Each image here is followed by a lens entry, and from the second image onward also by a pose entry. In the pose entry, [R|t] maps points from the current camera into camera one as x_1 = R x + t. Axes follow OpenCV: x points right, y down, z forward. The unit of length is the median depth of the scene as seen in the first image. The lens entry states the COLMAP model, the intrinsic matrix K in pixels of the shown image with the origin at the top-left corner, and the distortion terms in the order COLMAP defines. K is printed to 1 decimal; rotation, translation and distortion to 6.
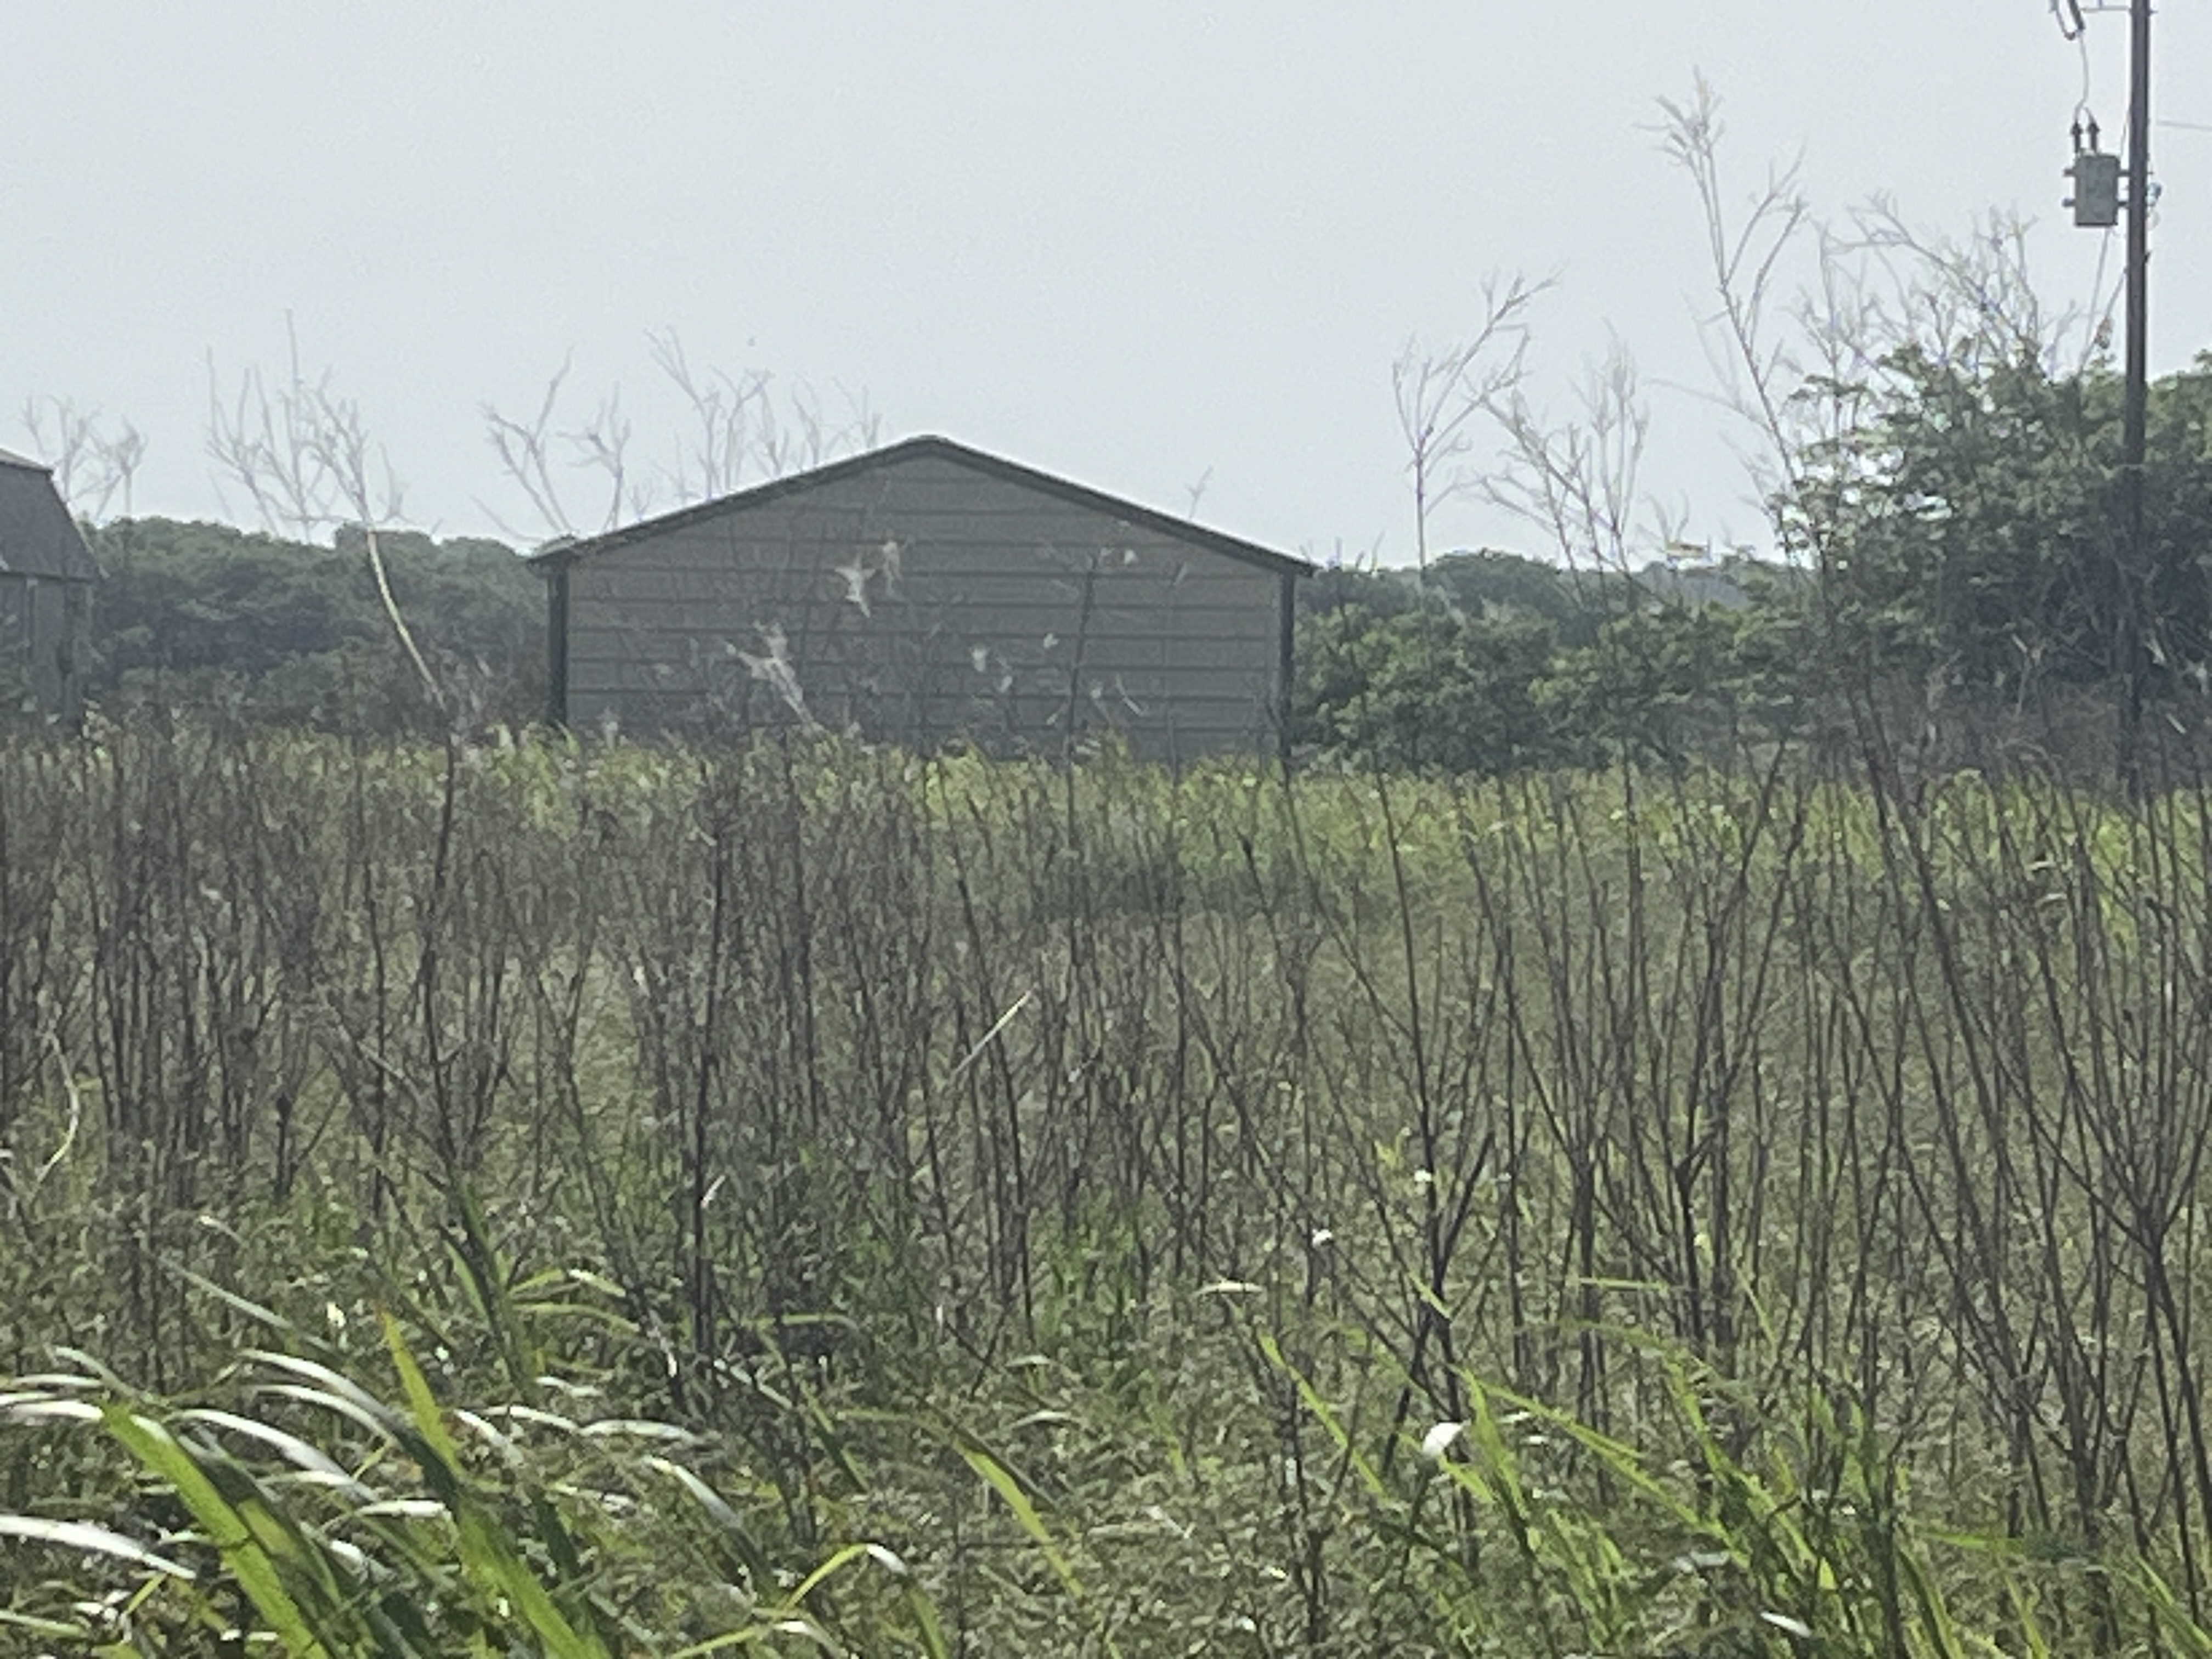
lens RADIAL K [[7967.9, 0, 1106.0], [0, 7967.9, 829.5], [0, 0, 1]] dist [0.012898, 0.898832]
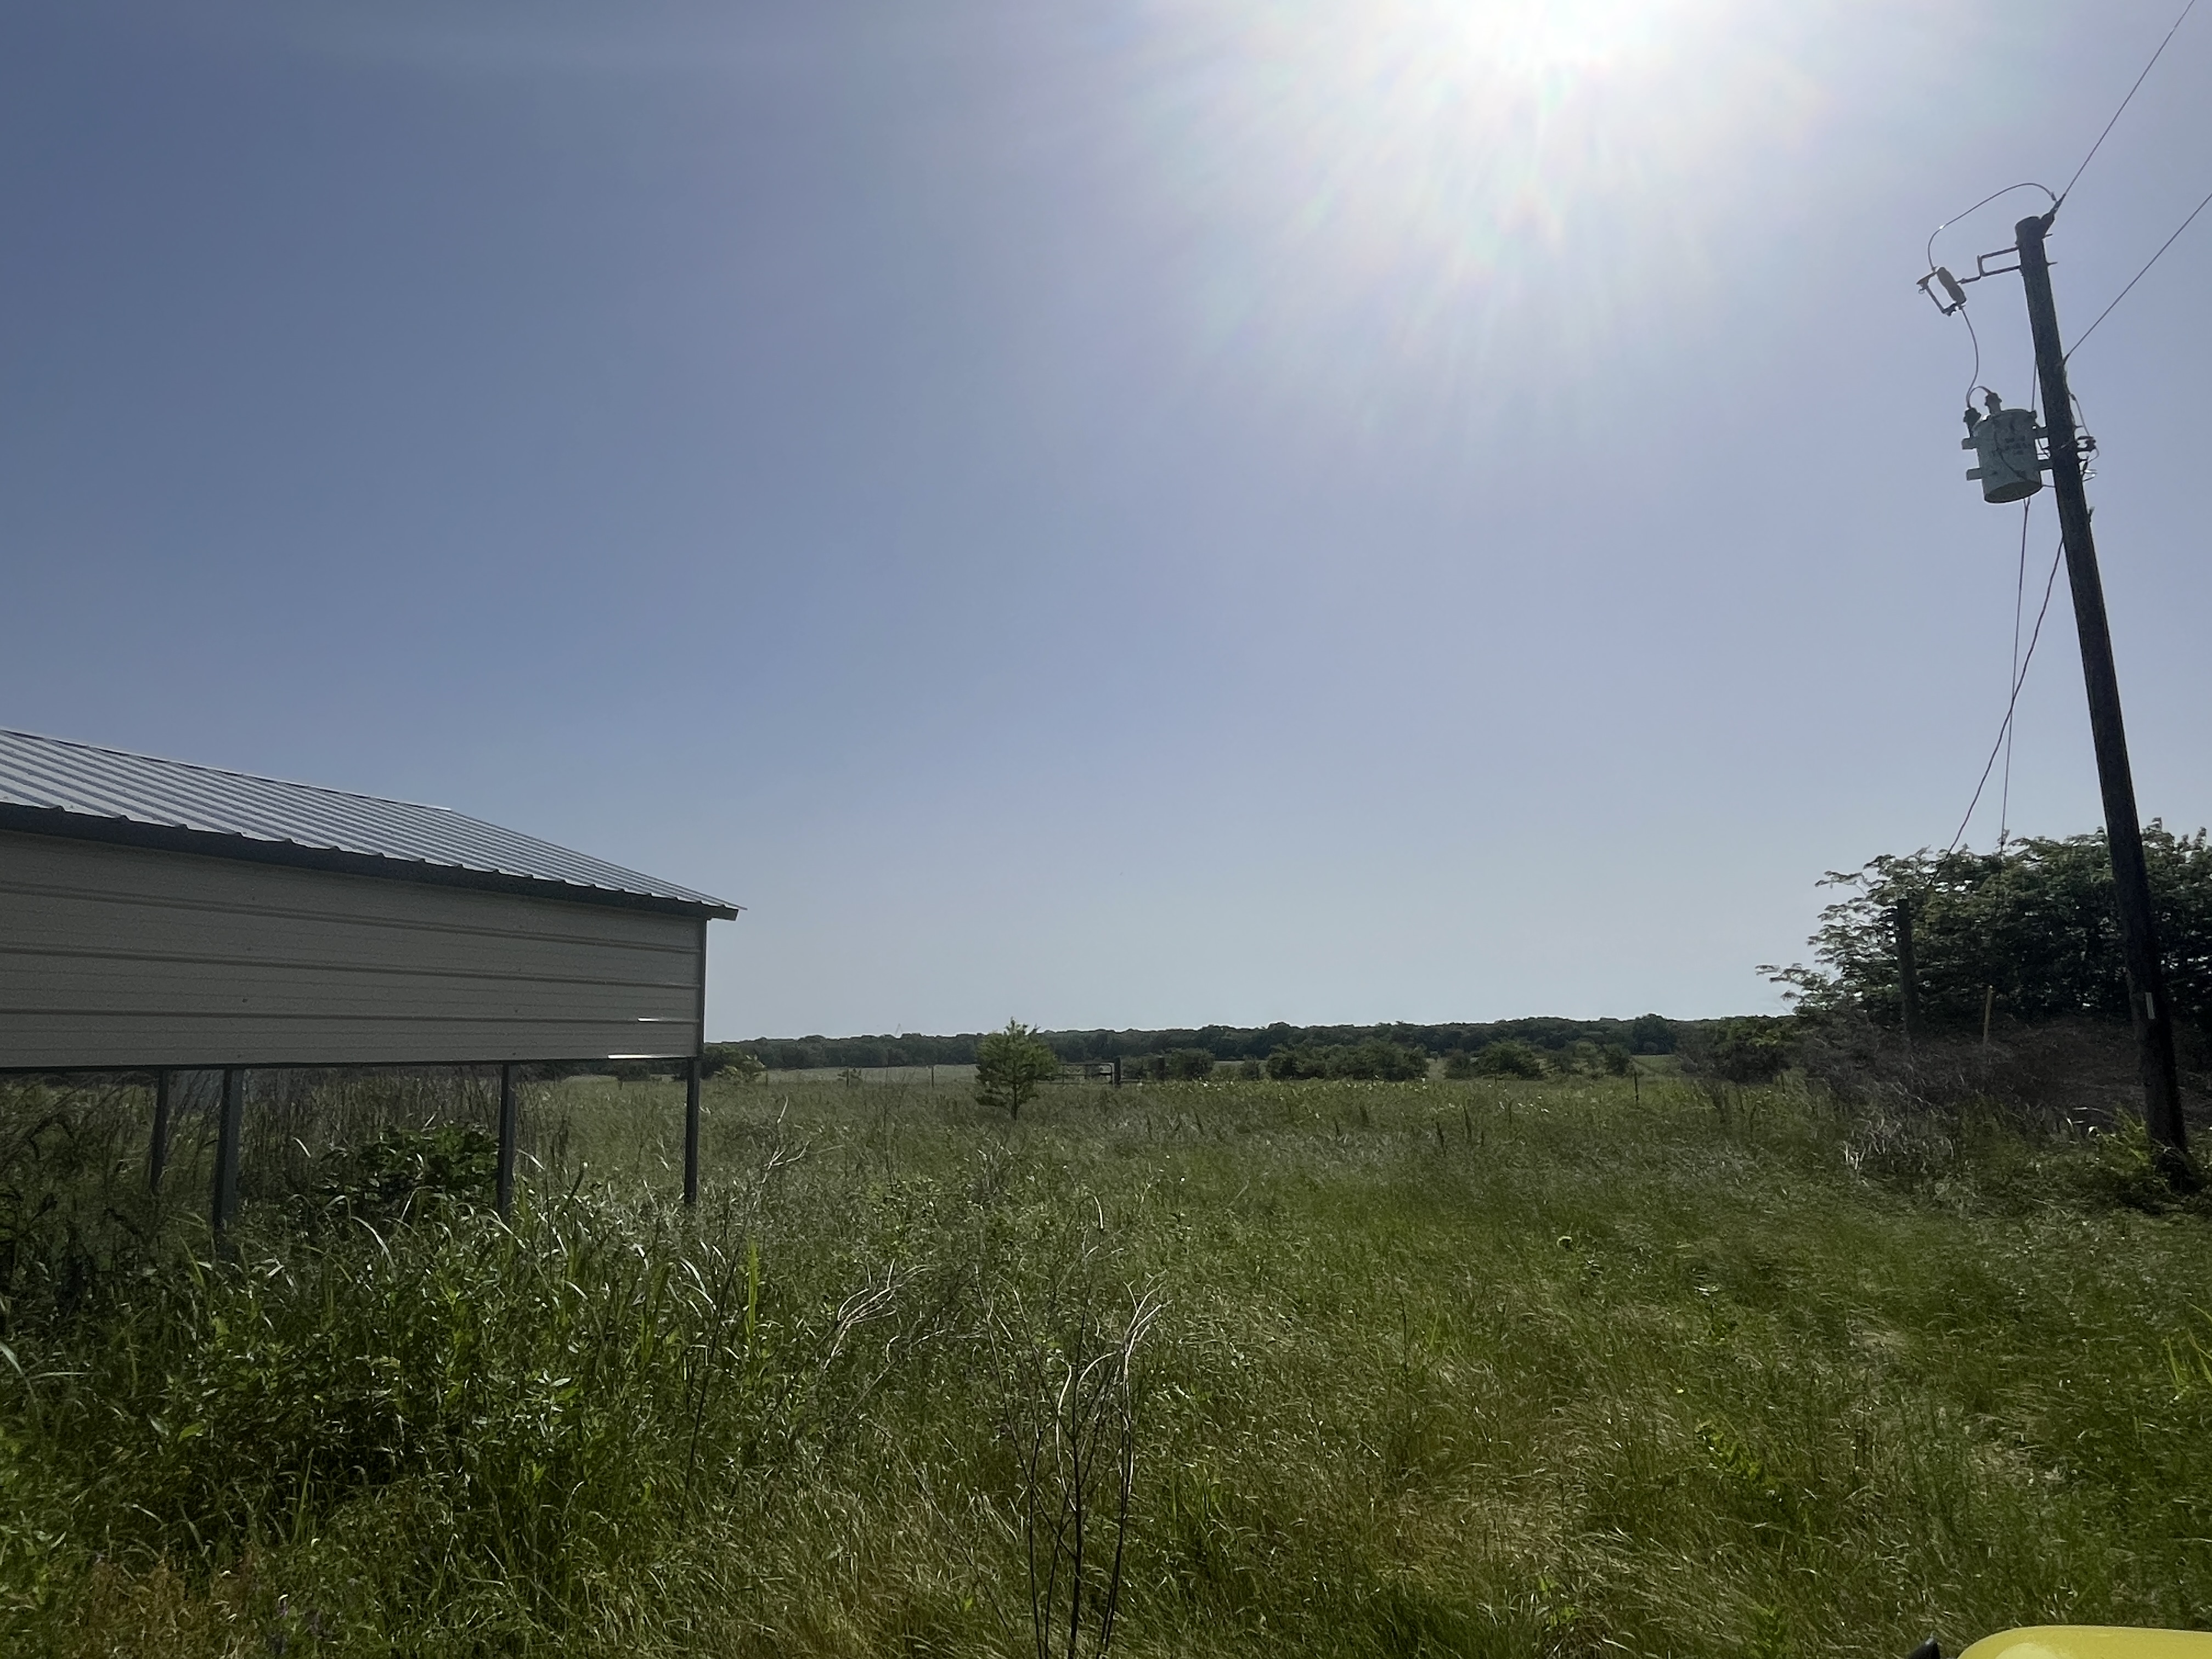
lens RADIAL K [[1292.9, 0, 1118.0], [0, 1292.9, 828.8], [0, 0, 1]] dist [-0.003274, -0.001243]
pose [[0.894510, -0.103459, -0.434912, 0.092978], [0.019378, 0.980912, -0.193486, -0.013119], [0.446628, 0.164648, 0.879440, 0.829831]]
